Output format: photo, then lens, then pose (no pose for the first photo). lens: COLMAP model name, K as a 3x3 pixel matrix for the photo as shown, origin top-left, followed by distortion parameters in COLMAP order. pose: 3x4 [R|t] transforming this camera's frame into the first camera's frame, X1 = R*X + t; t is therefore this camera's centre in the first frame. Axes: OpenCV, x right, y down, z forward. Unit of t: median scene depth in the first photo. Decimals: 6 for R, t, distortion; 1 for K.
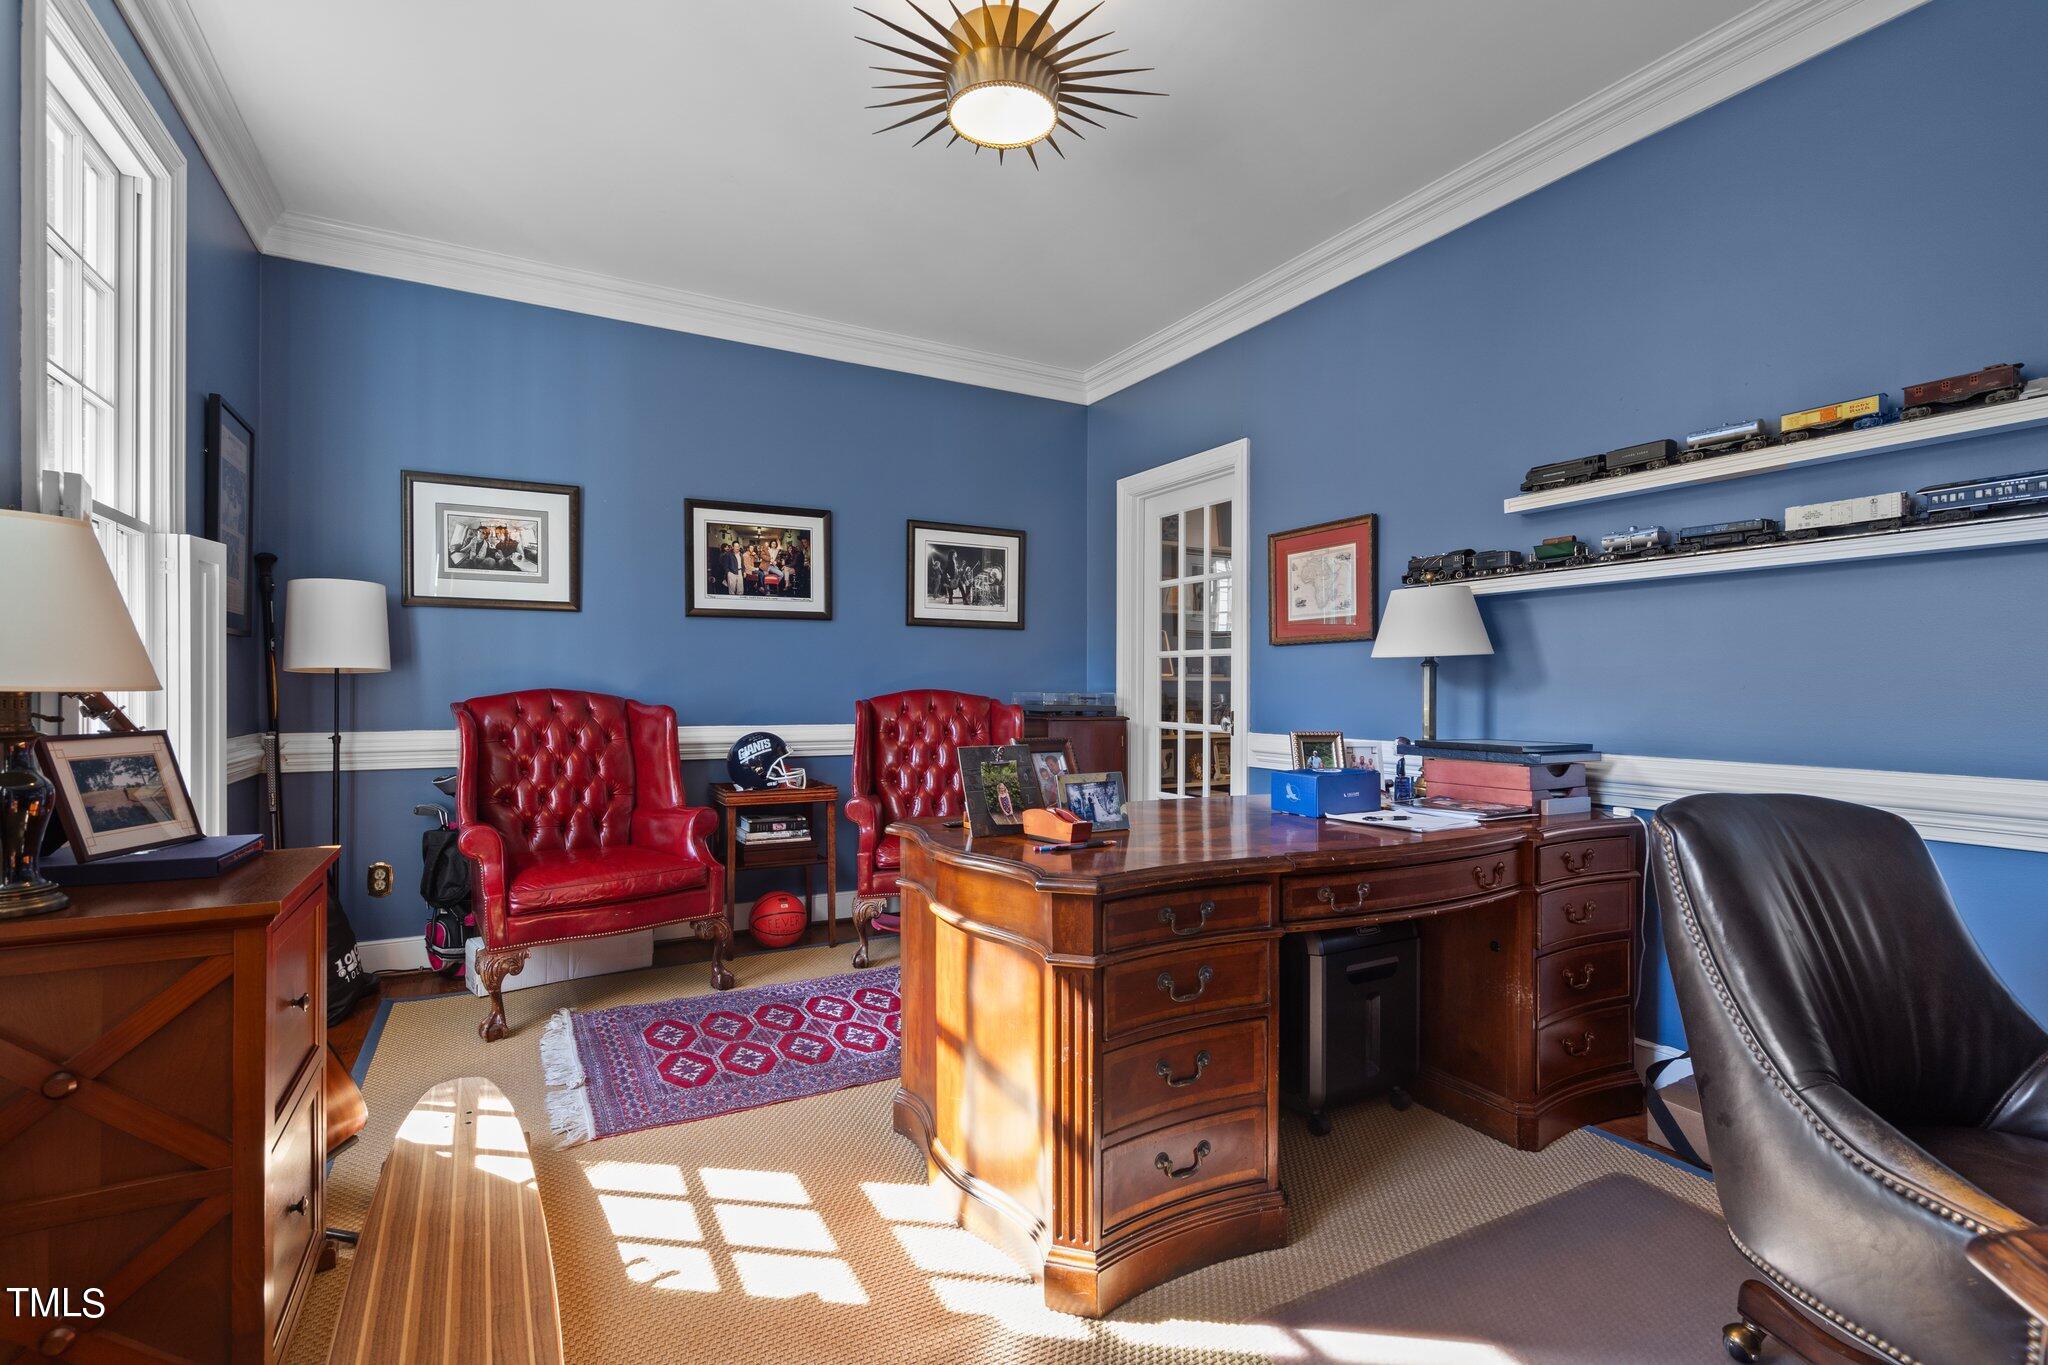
lens RADIAL K [[932.4, 0, 1020.6], [0, 932.4, 683.9], [0, 0, 1]] dist [-0.010581, 0.001245]
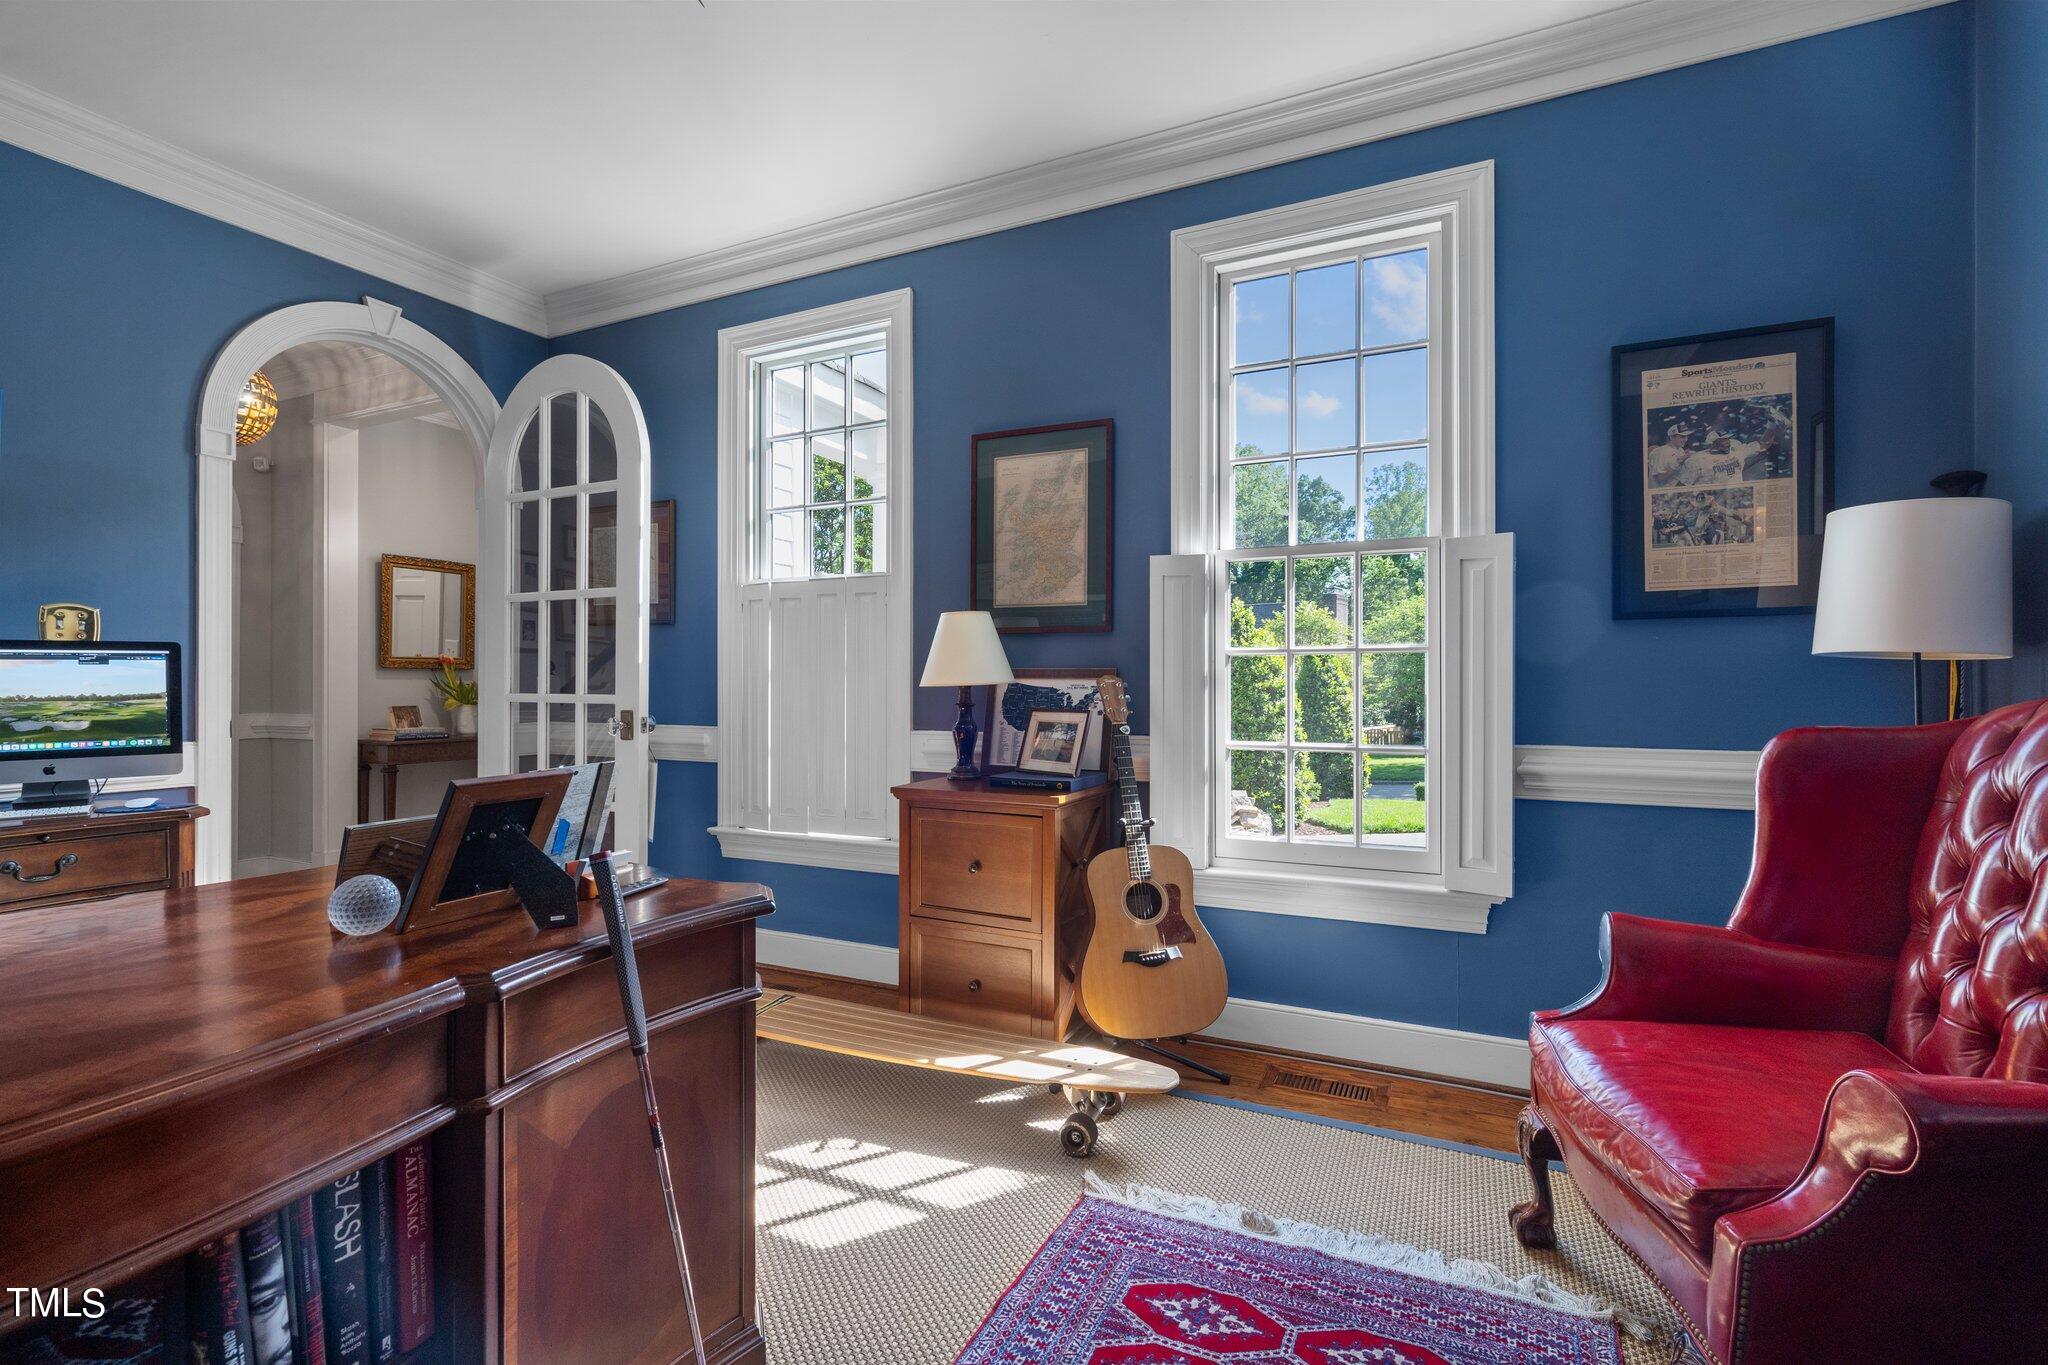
lens RADIAL K [[932.4, 0, 1022.1], [0, 932.4, 678.7], [0, 0, 1]] dist [-0.010581, 0.001245]
pose [[-0.806425, 0.002395, -0.591332, 0.118714], [0.001728, 0.999997, 0.001693, -0.003650], [0.591334, 0.000344, -0.806427, 1.826913]]
